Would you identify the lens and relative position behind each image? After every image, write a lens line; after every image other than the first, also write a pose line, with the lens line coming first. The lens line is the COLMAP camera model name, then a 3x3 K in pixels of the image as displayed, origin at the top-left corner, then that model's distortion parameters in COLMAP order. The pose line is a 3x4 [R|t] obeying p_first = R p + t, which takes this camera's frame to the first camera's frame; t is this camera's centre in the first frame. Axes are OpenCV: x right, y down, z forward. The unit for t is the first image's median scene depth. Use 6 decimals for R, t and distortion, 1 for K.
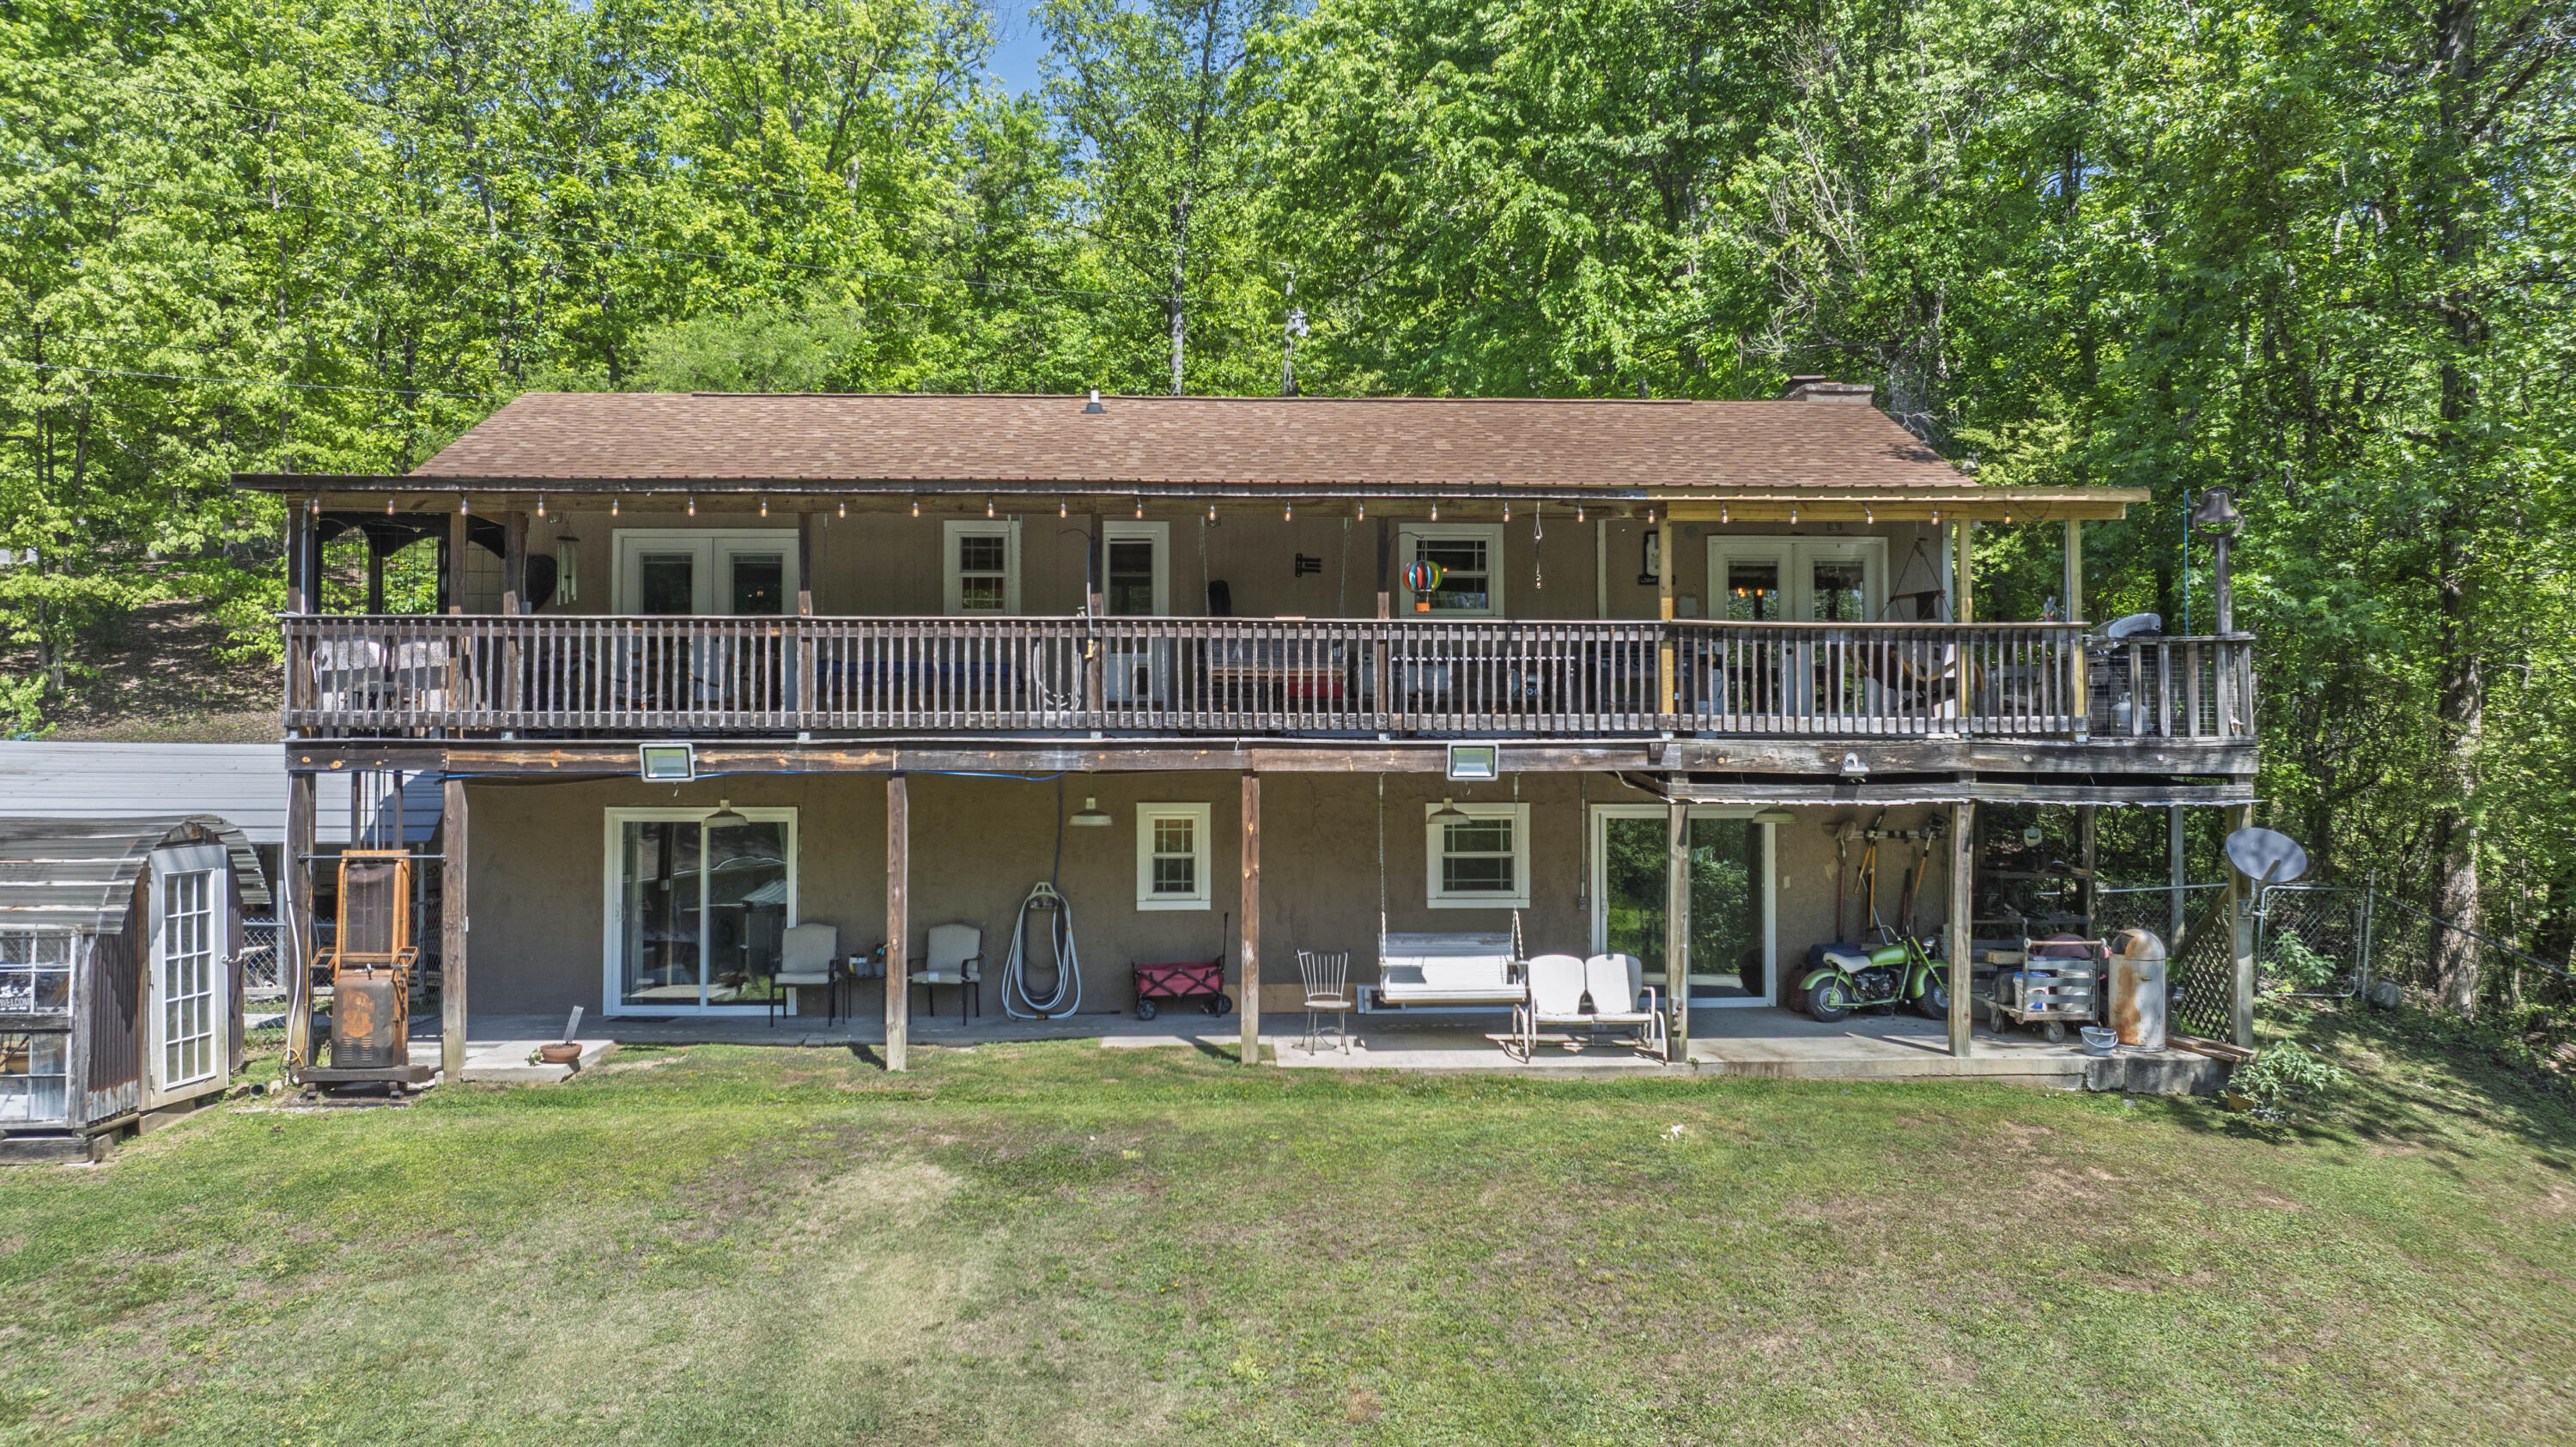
lens RADIAL K [[1798.9, 0, 1289.2], [0, 1798.9, 714.4], [0, 0, 1]] dist [-0.026241, 0.012680]
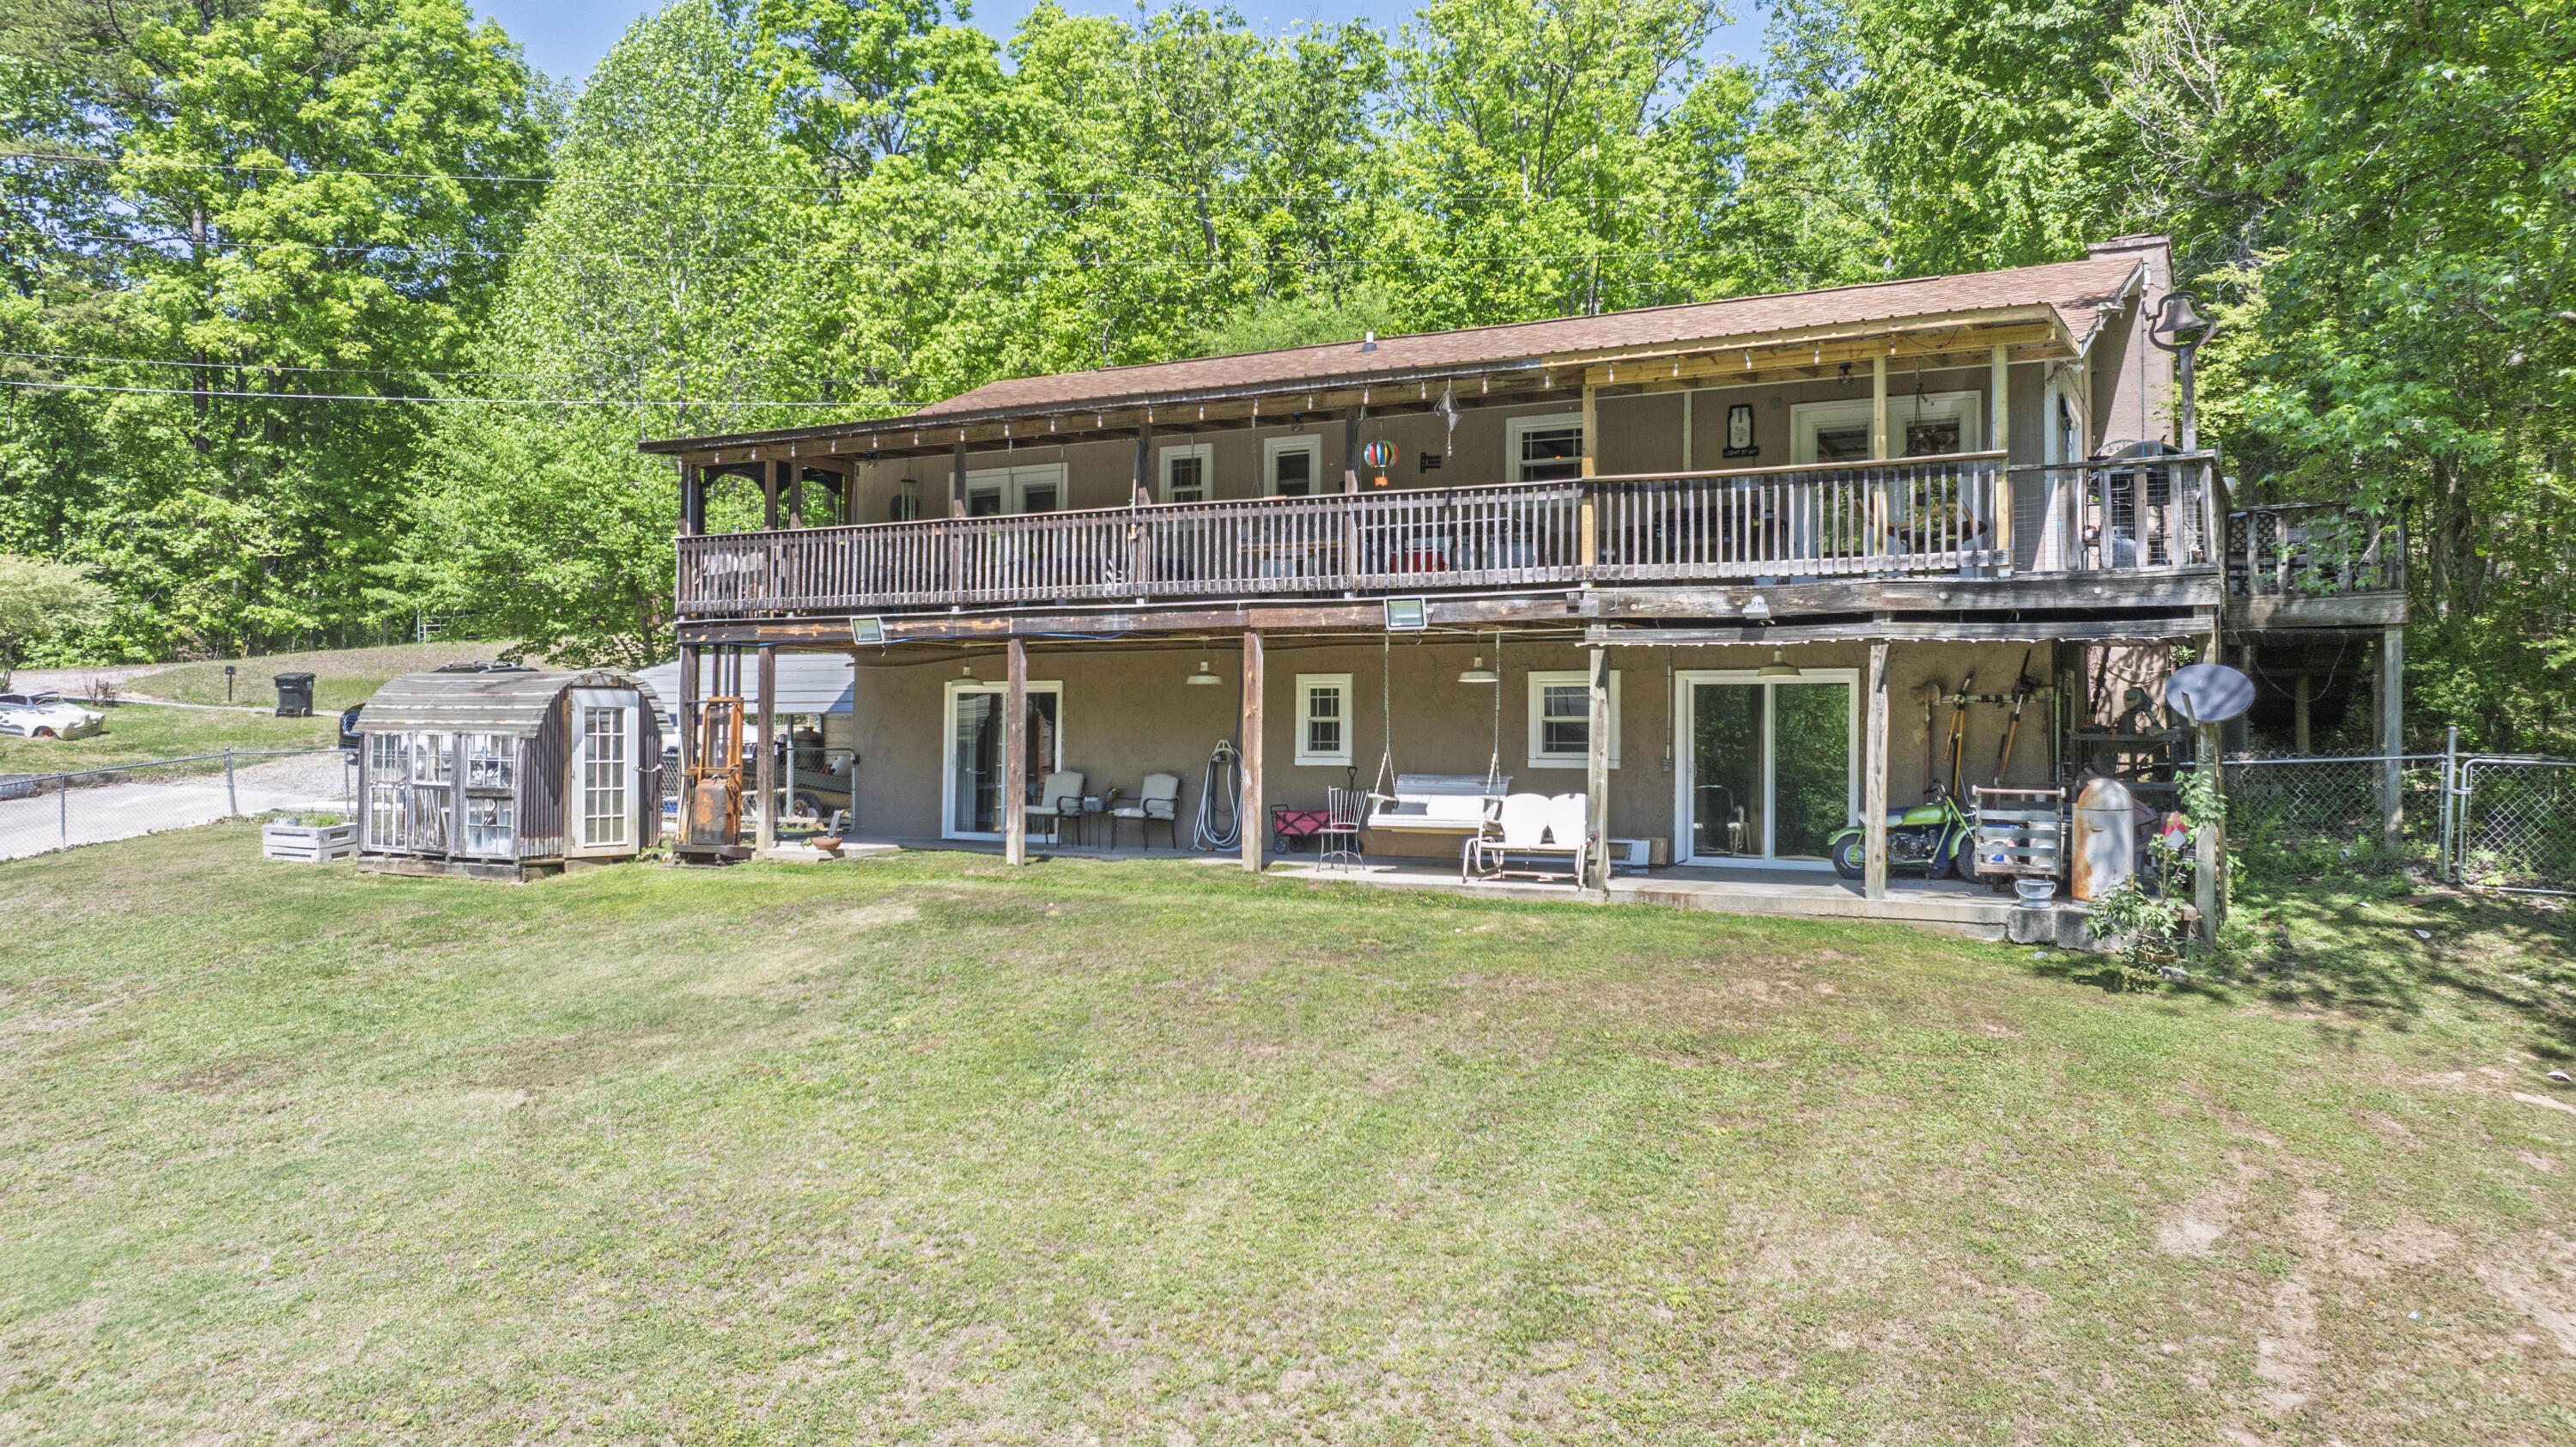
lens RADIAL K [[1798.9, 0, 1351.9], [0, 1798.9, 717.5], [0, 0, 1]] dist [-0.026241, 0.012680]
pose [[0.866038, -0.003384, -0.499967, 0.615607], [0.004800, 0.999987, 0.001547, 0.087013], [0.499956, -0.003739, 0.866043, -0.004082]]
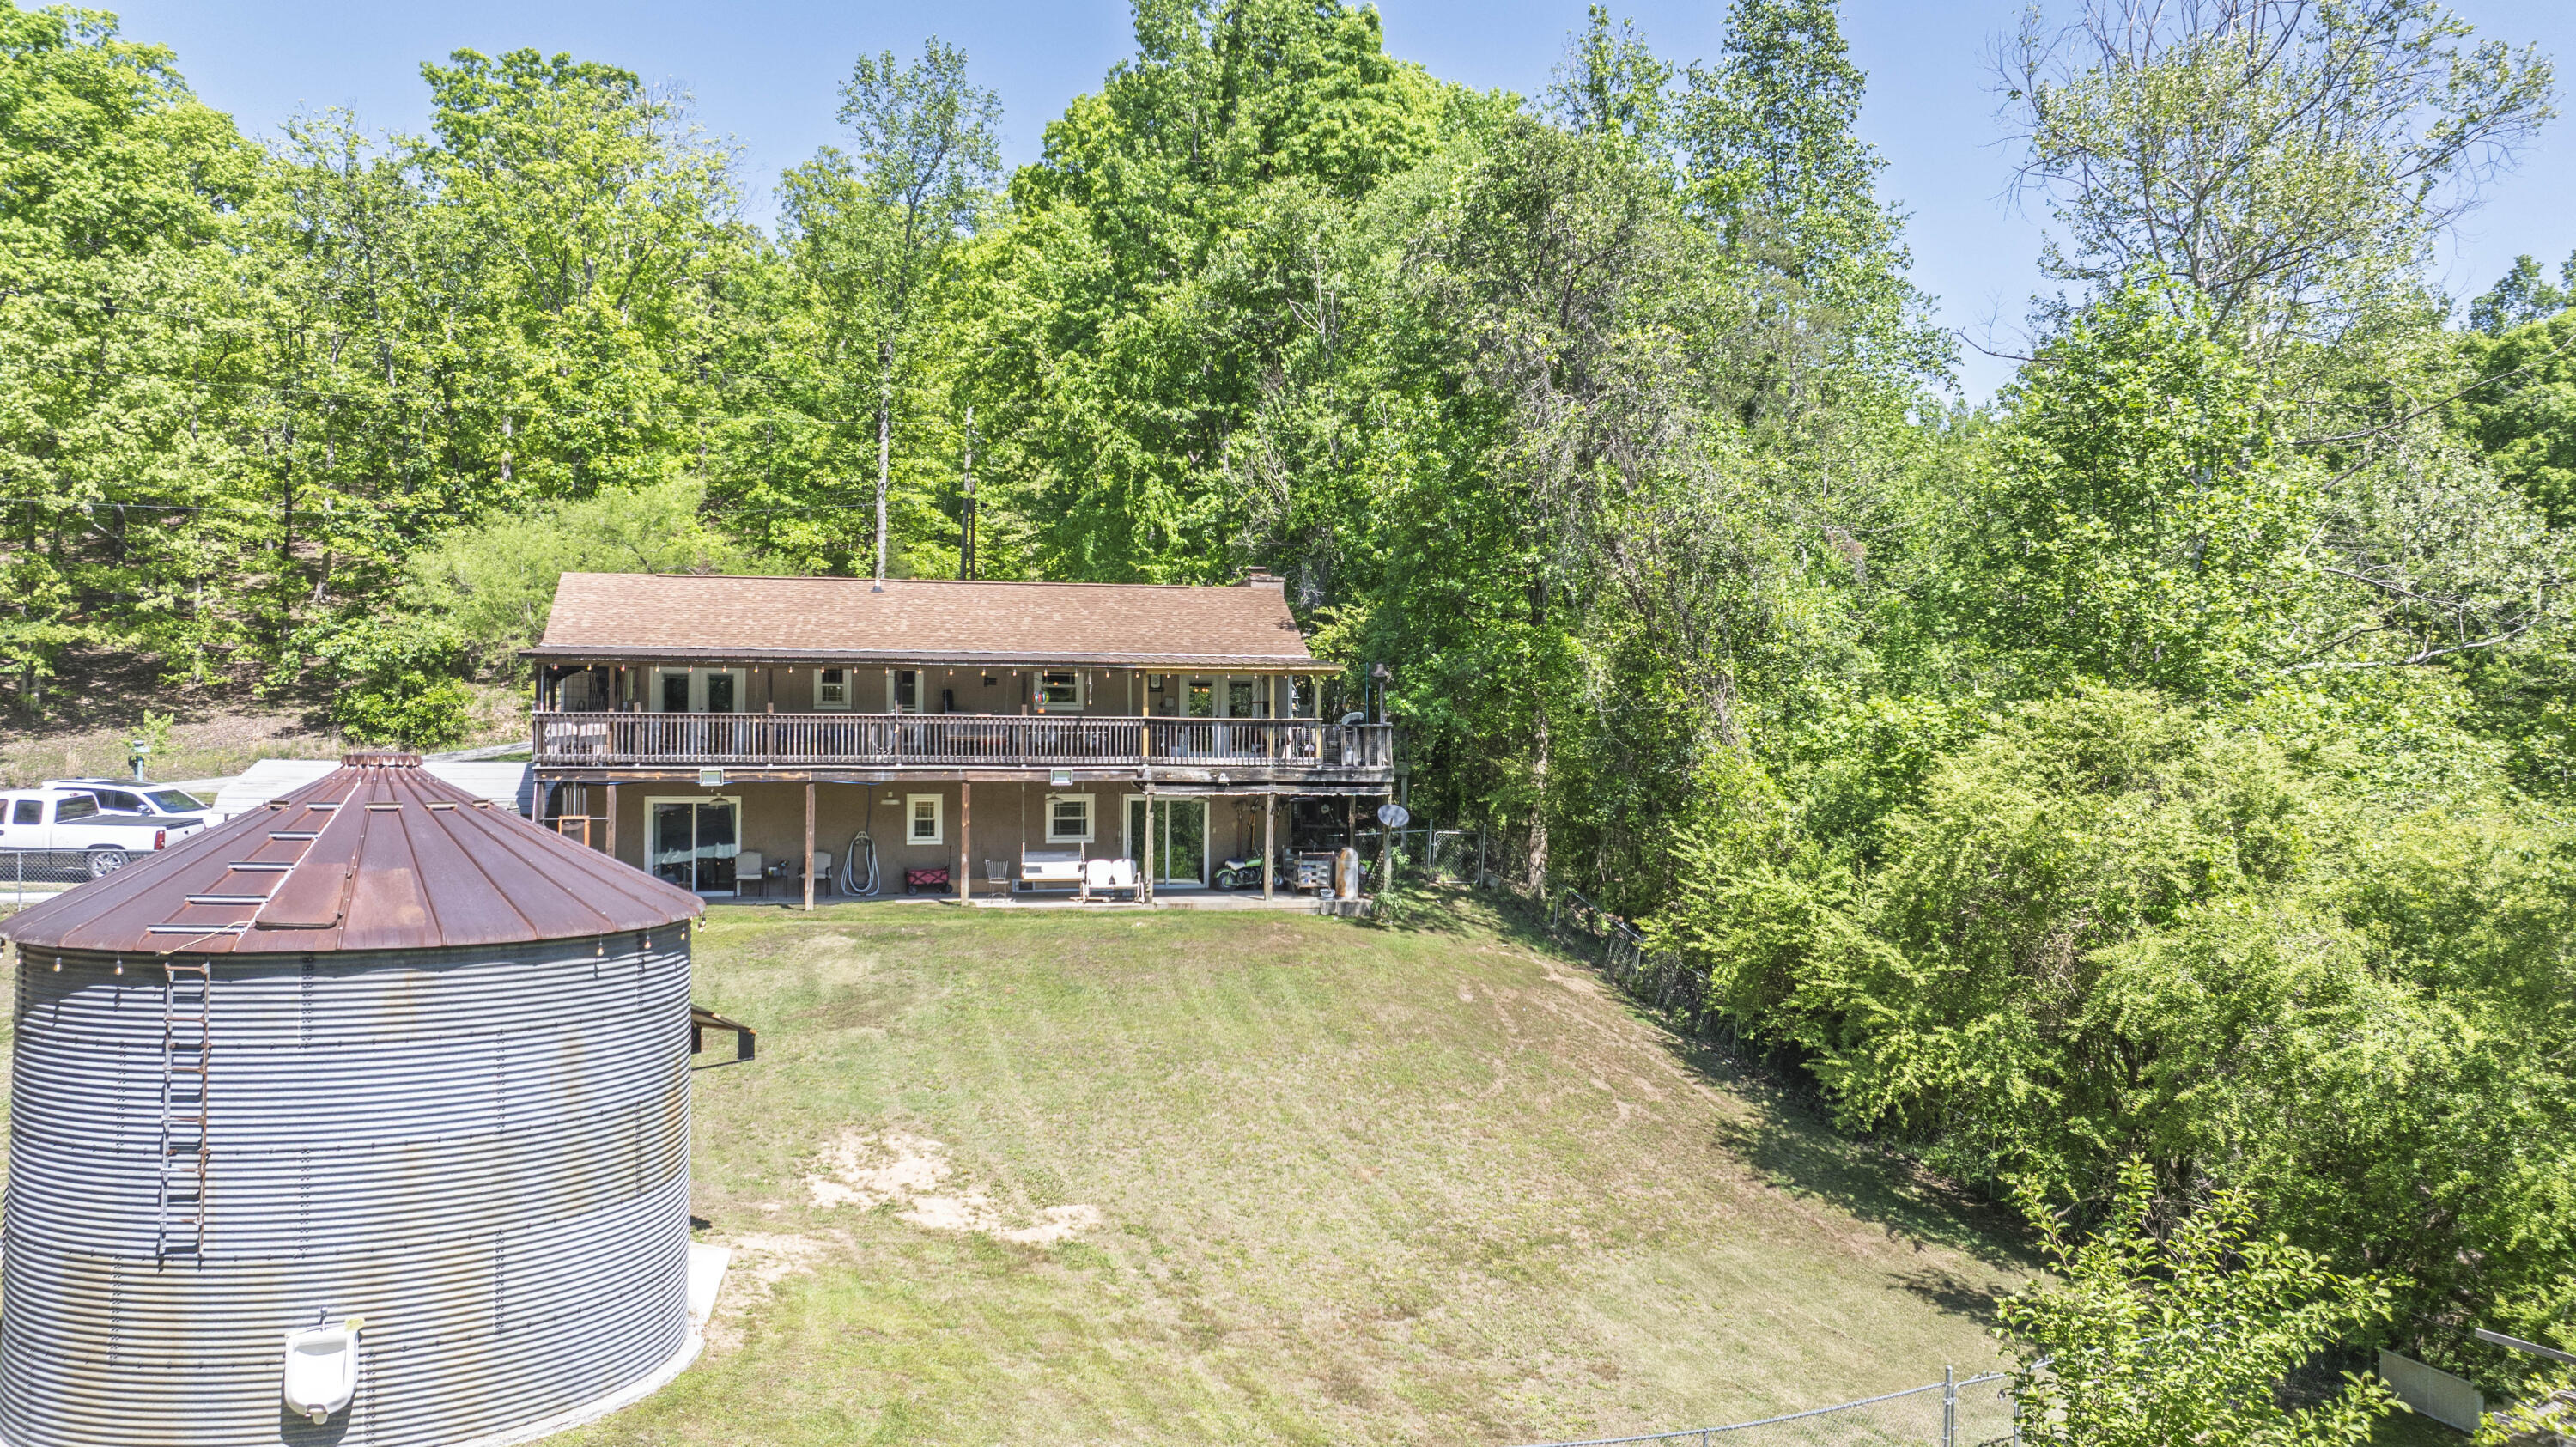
lens RADIAL K [[1798.9, 0, 1324.2], [0, 1798.9, 726.4], [0, 0, 1]] dist [-0.026241, 0.012680]
pose [[0.979528, 0.005810, 0.201222, -0.034553], [-0.009316, 0.999821, 0.016480, -0.079761], [-0.201090, -0.018017, 0.979407, -1.335874]]
